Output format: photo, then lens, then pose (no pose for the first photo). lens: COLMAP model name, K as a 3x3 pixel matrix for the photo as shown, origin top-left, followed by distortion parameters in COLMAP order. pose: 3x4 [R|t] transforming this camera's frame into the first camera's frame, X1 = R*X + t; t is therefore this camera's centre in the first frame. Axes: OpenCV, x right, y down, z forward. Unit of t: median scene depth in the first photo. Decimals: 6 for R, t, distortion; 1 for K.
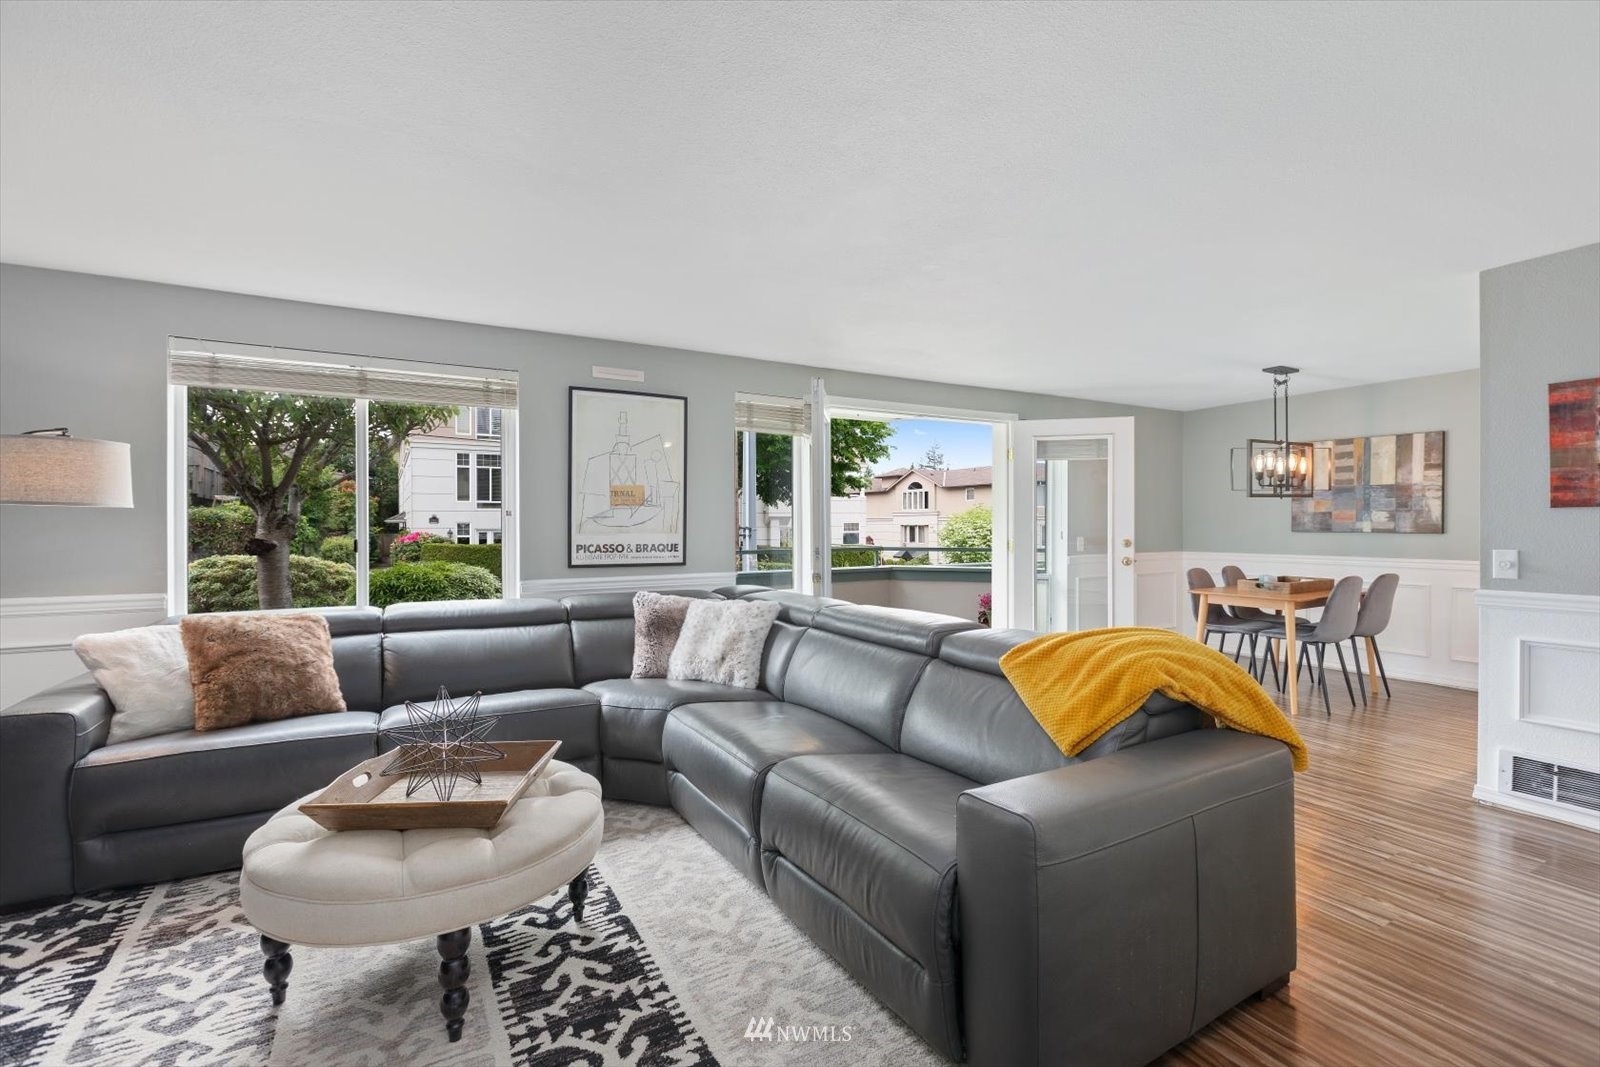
lens RADIAL K [[716.9, 0, 798.3], [0, 716.9, 525.6], [0, 0, 1]] dist [0.001605, -0.000038]
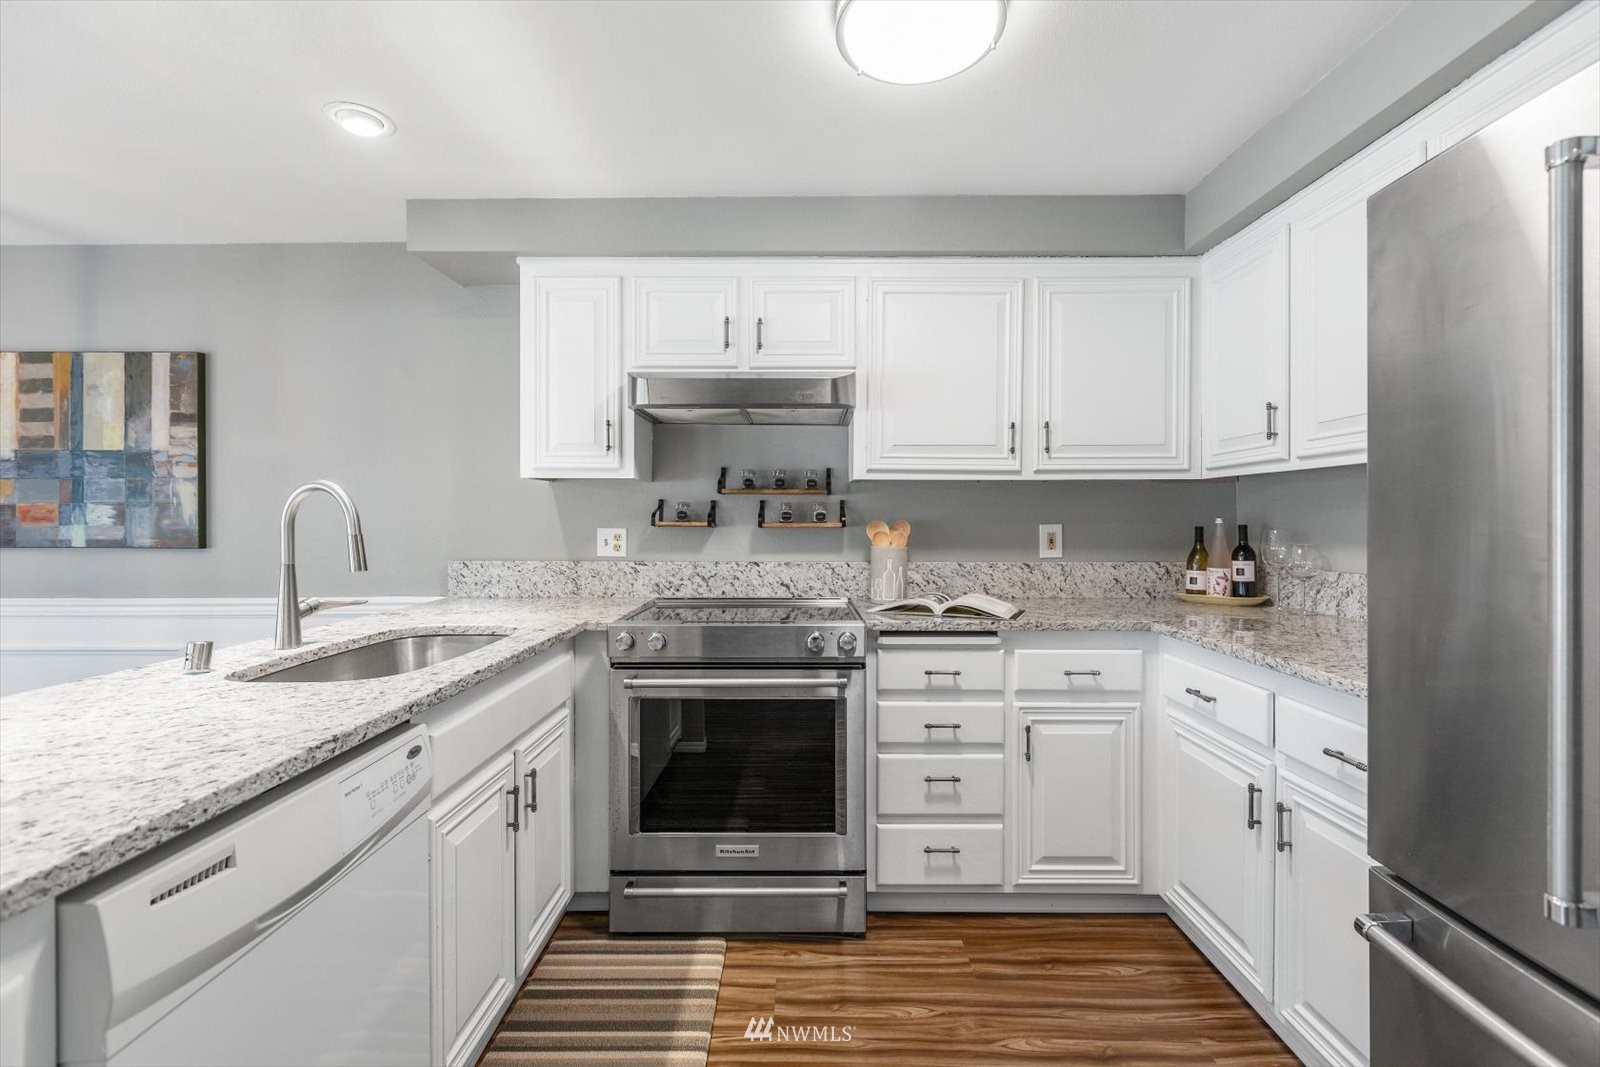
lens RADIAL K [[716.9, 0, 798.3], [0, 716.9, 525.6], [0, 0, 1]] dist [0.001605, -0.000038]
pose [[0.504642, -0.005132, 0.863313, 0.605218], [0.004660, 0.999984, 0.003220, -0.004499], [-0.863316, 0.002398, 0.504658, 0.325102]]
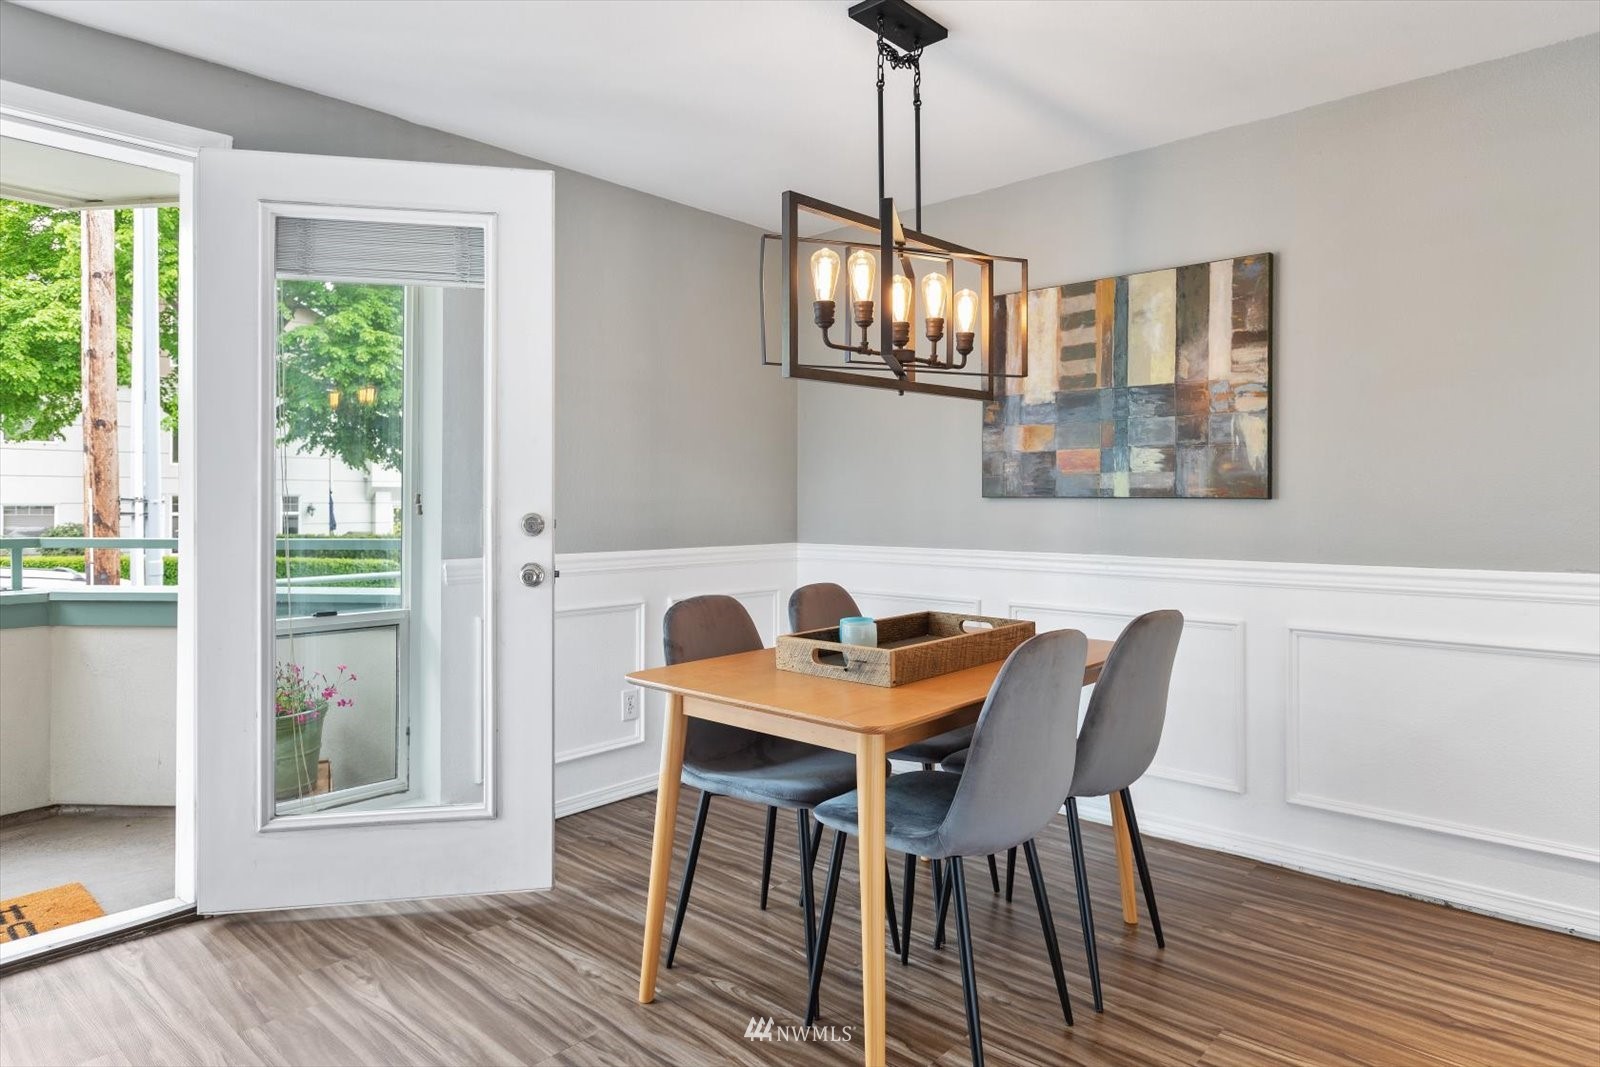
lens RADIAL K [[944.0, 0, 799.6], [0, 944.0, 494.0], [0, 0, 1]] dist [-0.004874, -0.000454]
pose [[0.952423, 0.005491, 0.304729, 0.428169], [-0.002321, 0.999939, -0.010763, 0.013581], [-0.304770, 0.009544, 0.952378, 0.510637]]
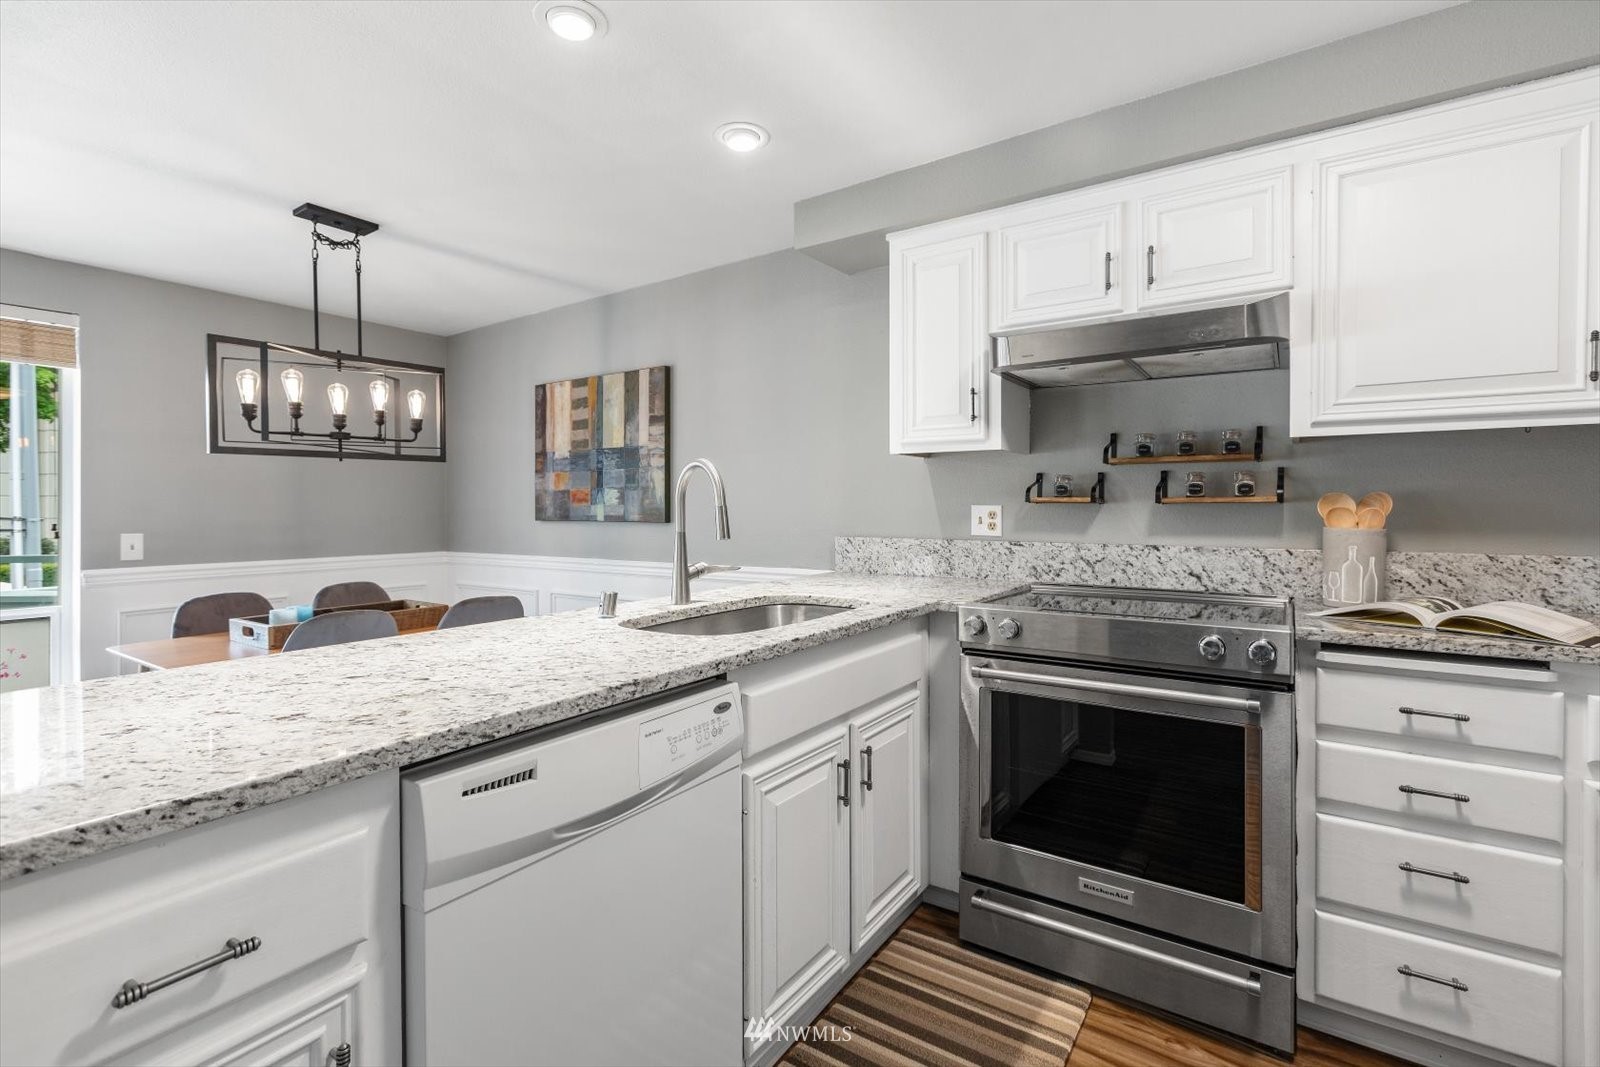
lens RADIAL K [[728.2, 0, 802.5], [0, 728.2, 510.0], [0, 0, 1]] dist [0.000614, -0.000061]
pose [[0.900027, -0.002323, 0.435828, 0.654829], [0.003993, 0.999988, -0.002916, 0.002021], [-0.435816, 0.004365, 0.900025, 0.315522]]
